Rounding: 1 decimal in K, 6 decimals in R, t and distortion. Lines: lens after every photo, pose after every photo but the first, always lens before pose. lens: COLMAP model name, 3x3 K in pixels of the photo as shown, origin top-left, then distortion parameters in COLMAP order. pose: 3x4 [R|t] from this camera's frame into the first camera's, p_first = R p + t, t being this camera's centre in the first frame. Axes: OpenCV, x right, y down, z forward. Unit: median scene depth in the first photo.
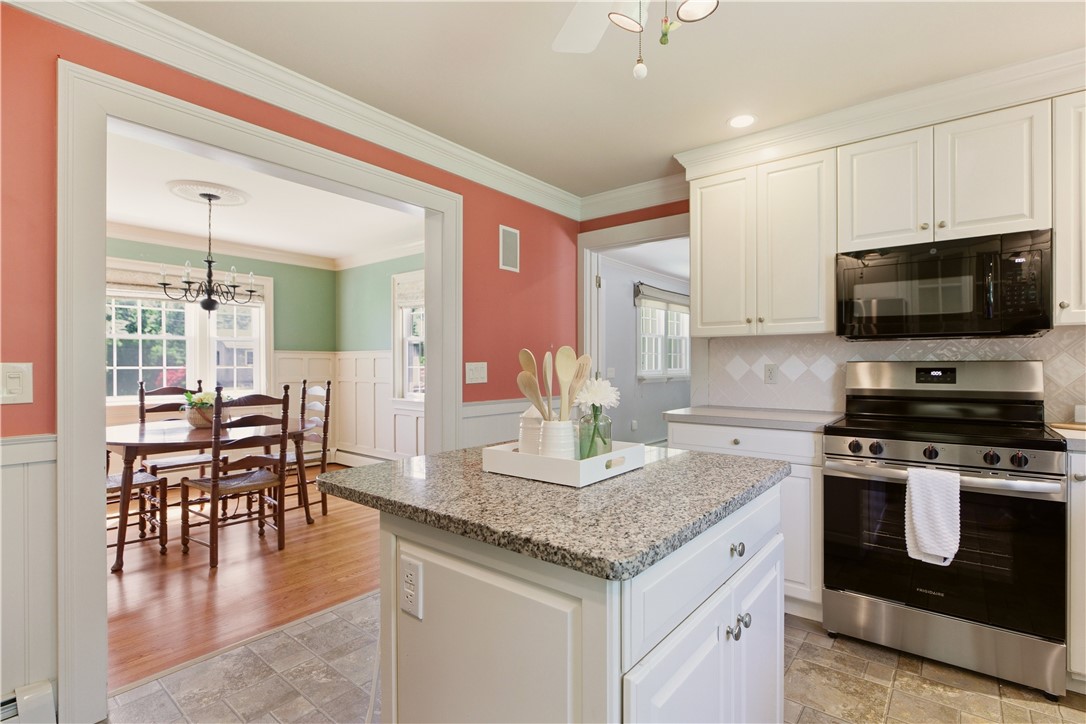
lens RADIAL K [[520.9, 0, 555.5], [0, 520.9, 362.9], [0, 0, 1]] dist [-0.000573, -0.000215]
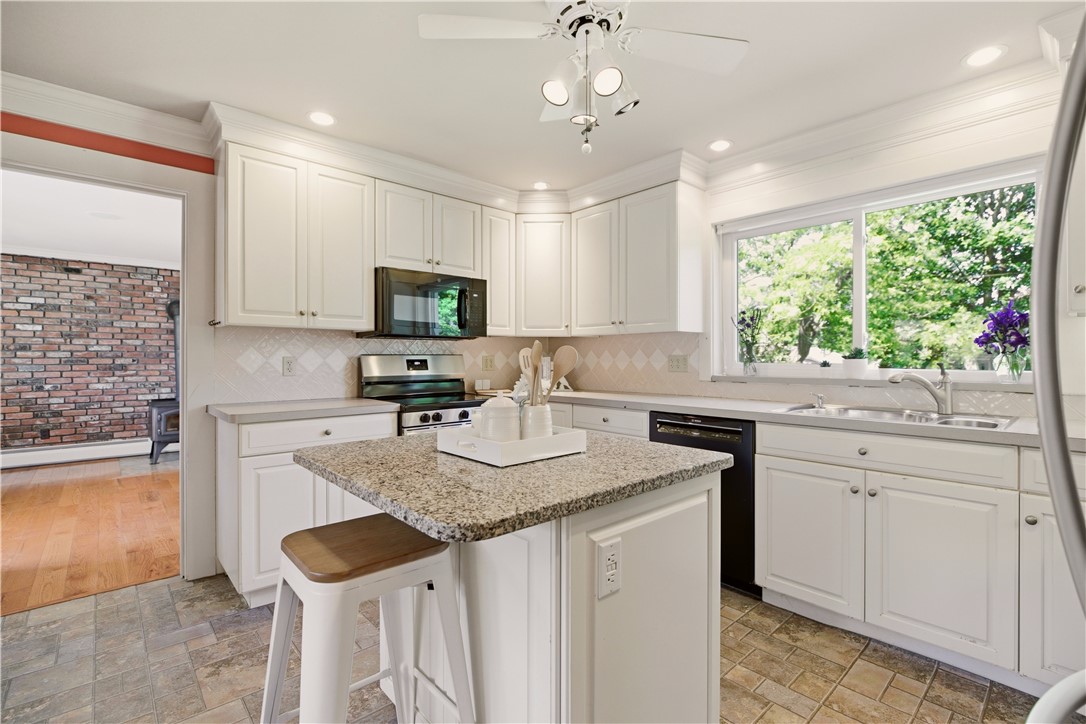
lens RADIAL K [[491.6, 0, 555.8], [0, 491.6, 364.9], [0, 0, 1]] dist [-0.005733, -0.000413]
pose [[0.156825, -0.014560, 0.987519, -0.651783], [-0.003472, 0.999877, 0.015294, 0.003387], [-0.987620, -0.005827, 0.156756, 0.489967]]
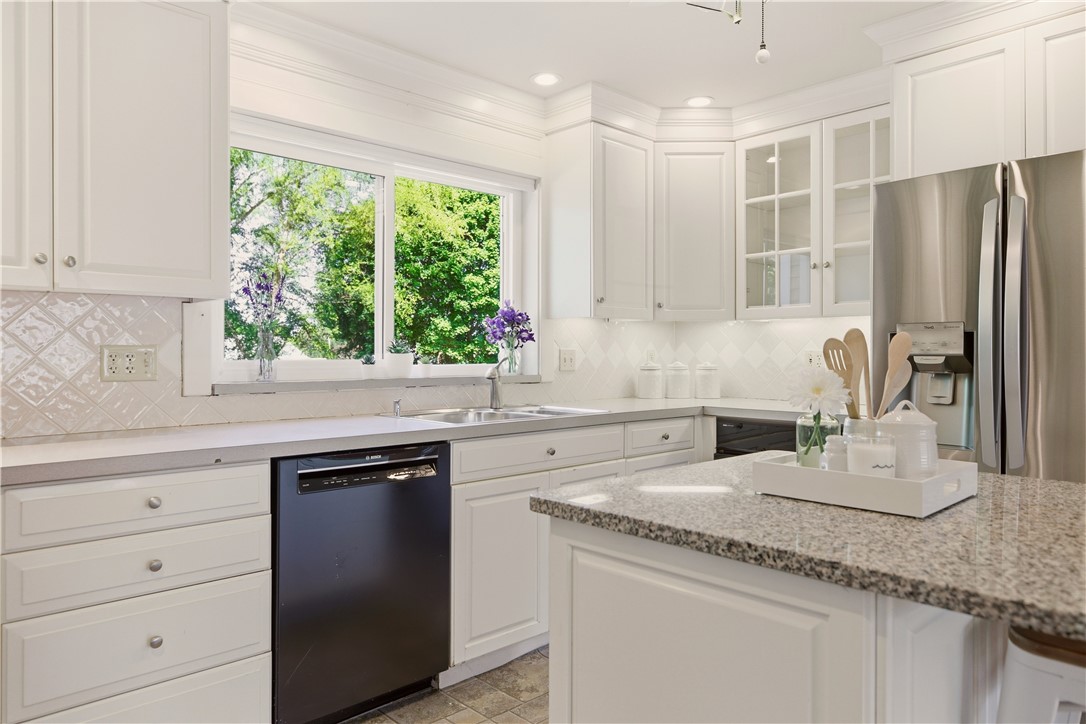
lens RADIAL K [[709.2, 0, 543.0], [0, 709.2, 362.0], [0, 0, 1]] dist [-0.019996, -0.001032]
pose [[-0.989121, -0.003667, 0.147059, 0.241561], [-0.002257, 0.999950, 0.009751, 0.008384], [-0.147087, 0.009313, -0.989080, 1.370623]]
